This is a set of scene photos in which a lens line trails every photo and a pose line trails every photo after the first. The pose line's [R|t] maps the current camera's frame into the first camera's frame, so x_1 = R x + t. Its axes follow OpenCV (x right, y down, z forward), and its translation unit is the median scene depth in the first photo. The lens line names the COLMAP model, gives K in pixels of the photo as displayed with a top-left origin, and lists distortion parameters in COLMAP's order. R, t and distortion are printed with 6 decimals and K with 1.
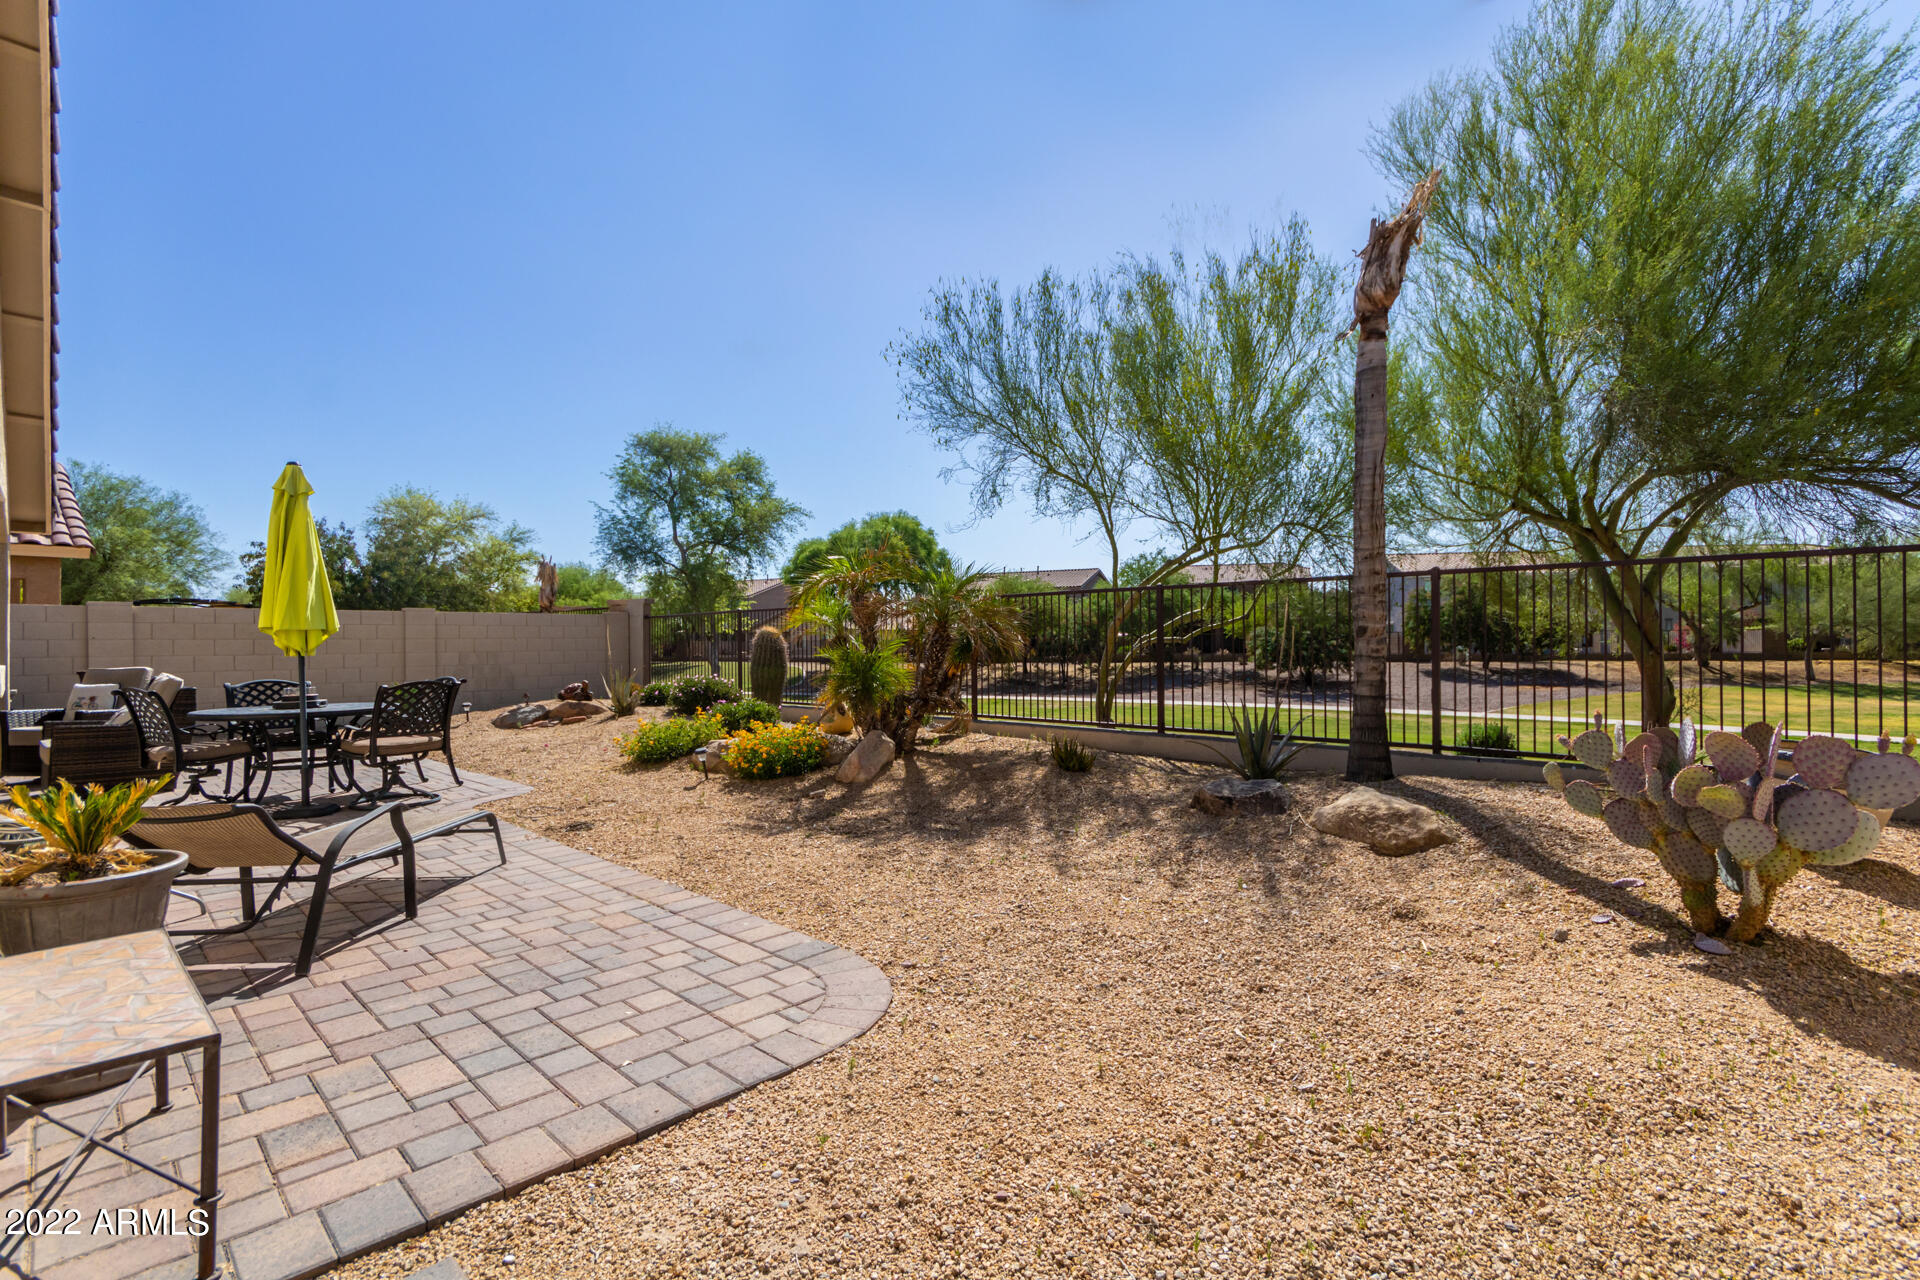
lens RADIAL K [[937.1, 0, 960.0], [0, 937.1, 640.0], [0, 0, 1]] dist [0.035607, -0.016935]
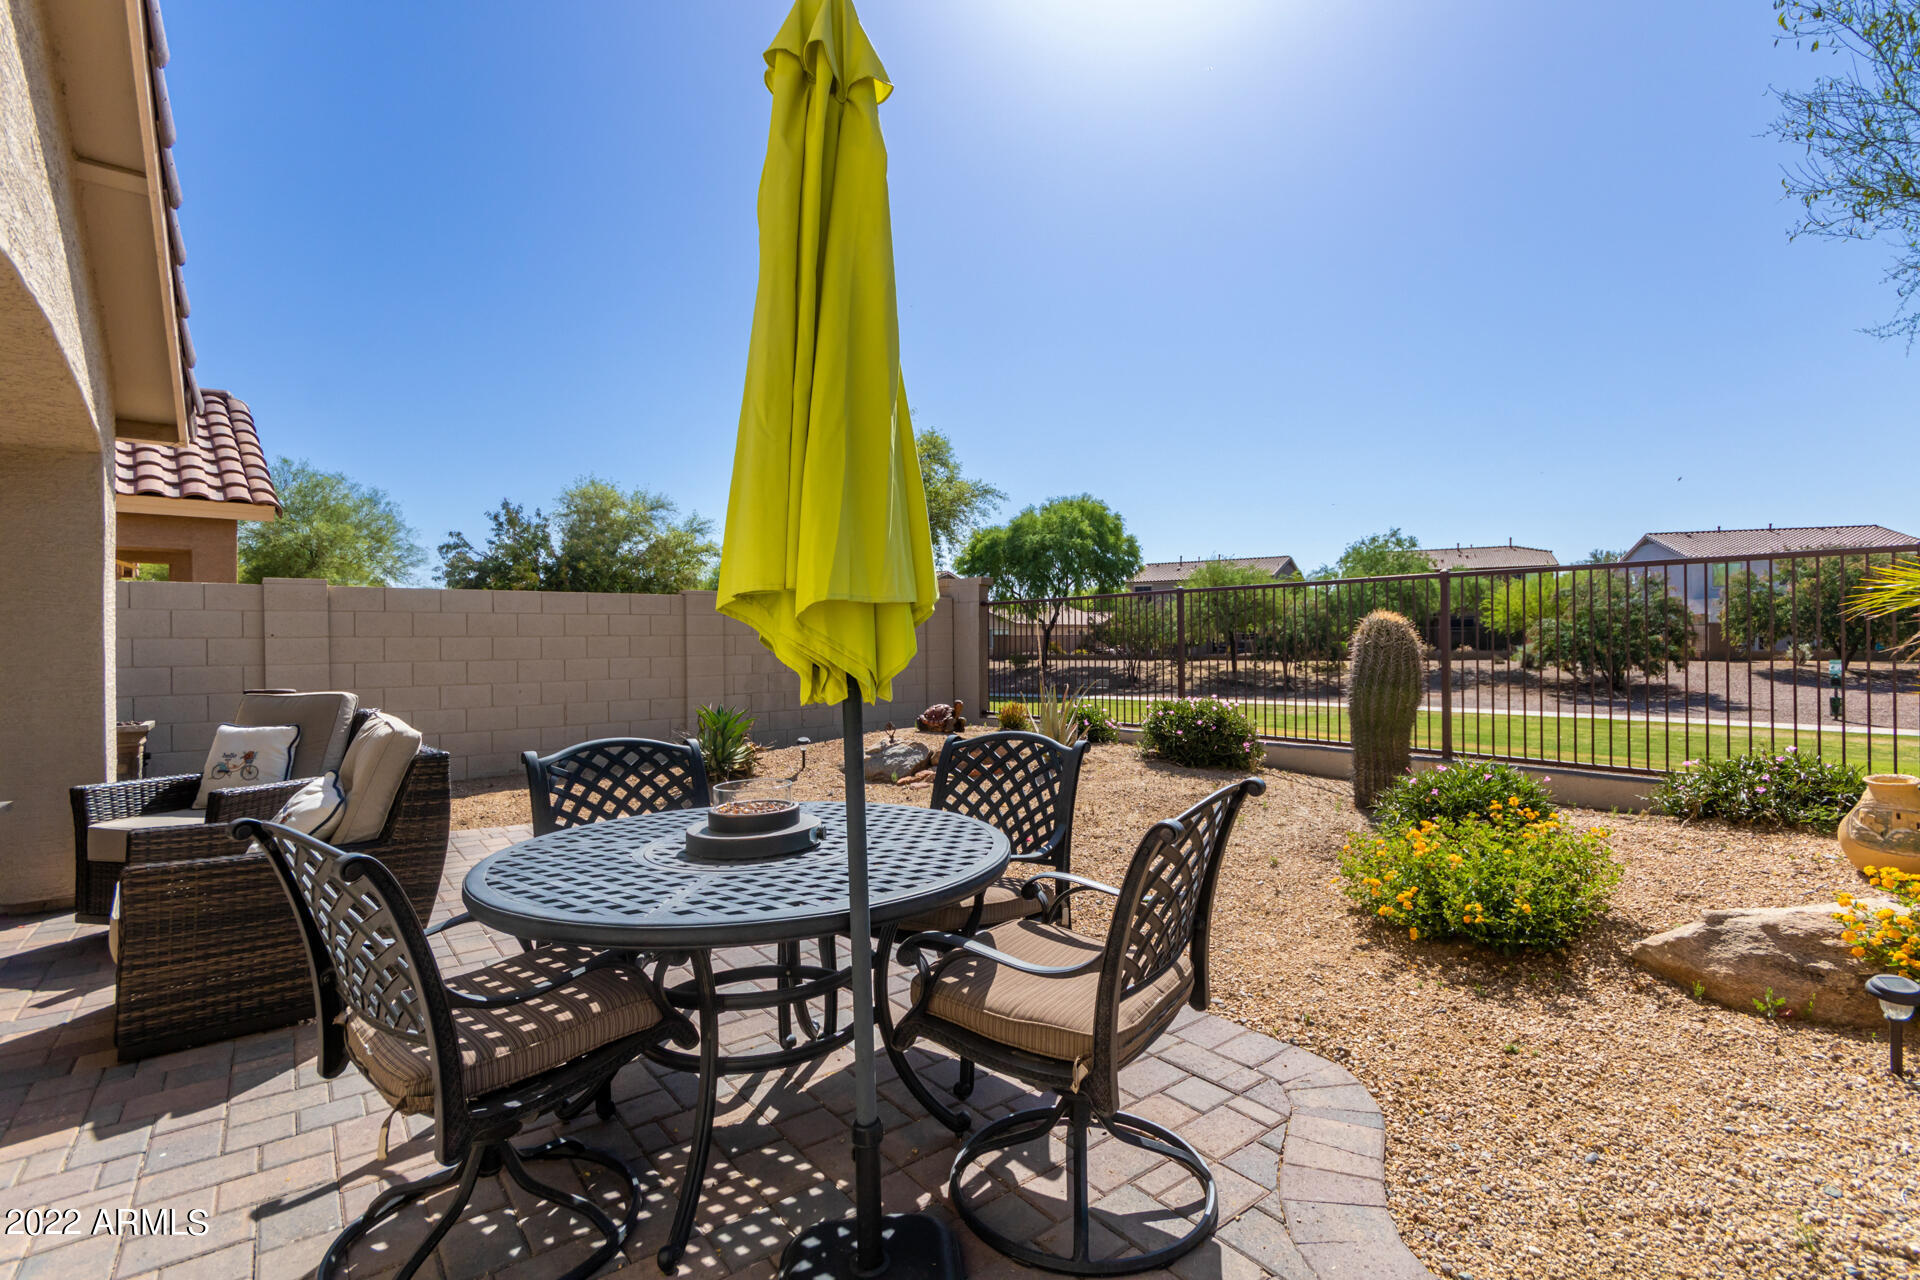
lens RADIAL K [[936.2, 0, 960.0], [0, 936.2, 640.0], [0, 0, 1]] dist [0.012103, -0.000101]
pose [[0.991390, -0.000598, -0.130939, -0.085703], [0.001280, 0.999986, 0.005122, -0.000424], [0.130935, -0.005246, 0.991377, 0.100753]]
